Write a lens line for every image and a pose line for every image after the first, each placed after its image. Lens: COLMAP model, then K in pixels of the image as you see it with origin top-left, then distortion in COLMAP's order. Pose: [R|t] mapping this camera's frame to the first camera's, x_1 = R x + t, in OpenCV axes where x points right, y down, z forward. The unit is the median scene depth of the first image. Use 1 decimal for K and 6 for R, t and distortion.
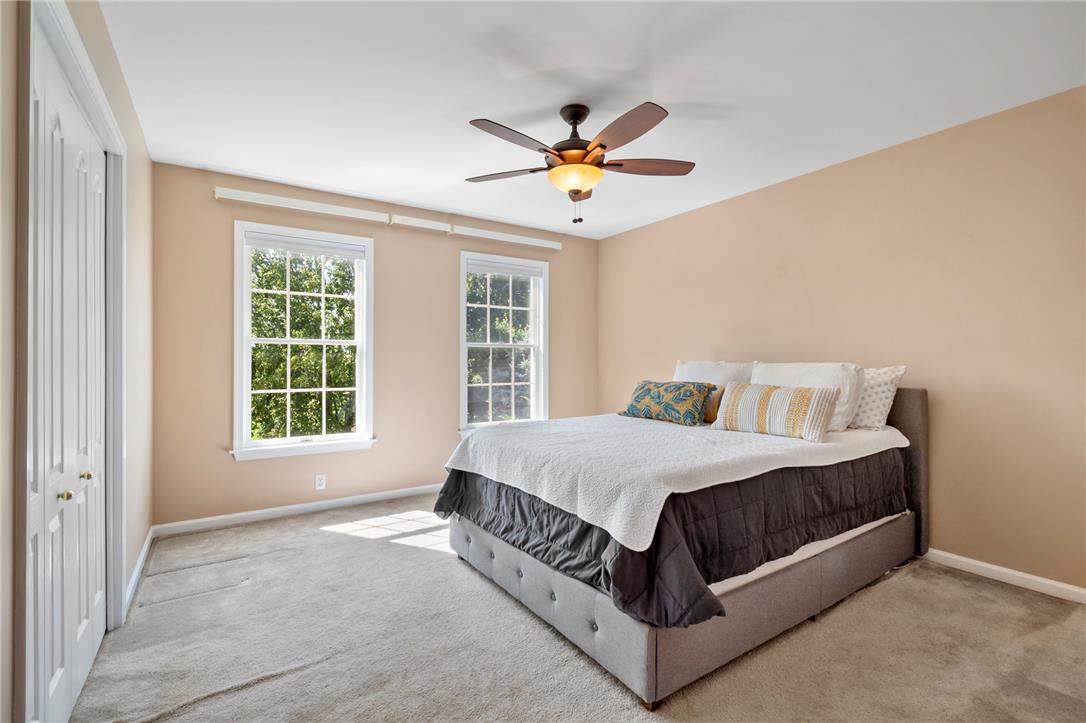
lens RADIAL K [[488.6, 0, 540.3], [0, 488.6, 362.5], [0, 0, 1]] dist [-0.001490, -0.000145]
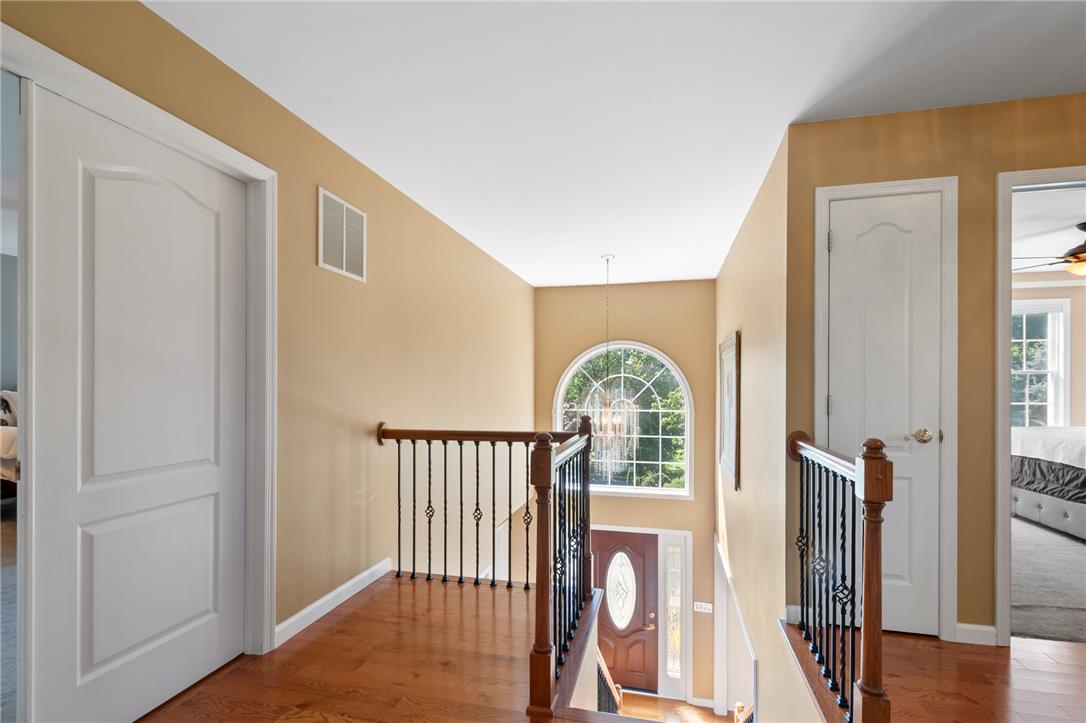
lens RADIAL K [[488.6, 0, 563.8], [0, 488.6, 384.2], [0, 0, 1]] dist [-0.001490, -0.000145]
pose [[0.695804, 0.000158, -0.718232, 0.025094], [-0.003577, 0.999988, -0.003245, 0.010458], [0.718223, 0.004827, 0.695796, -1.409110]]
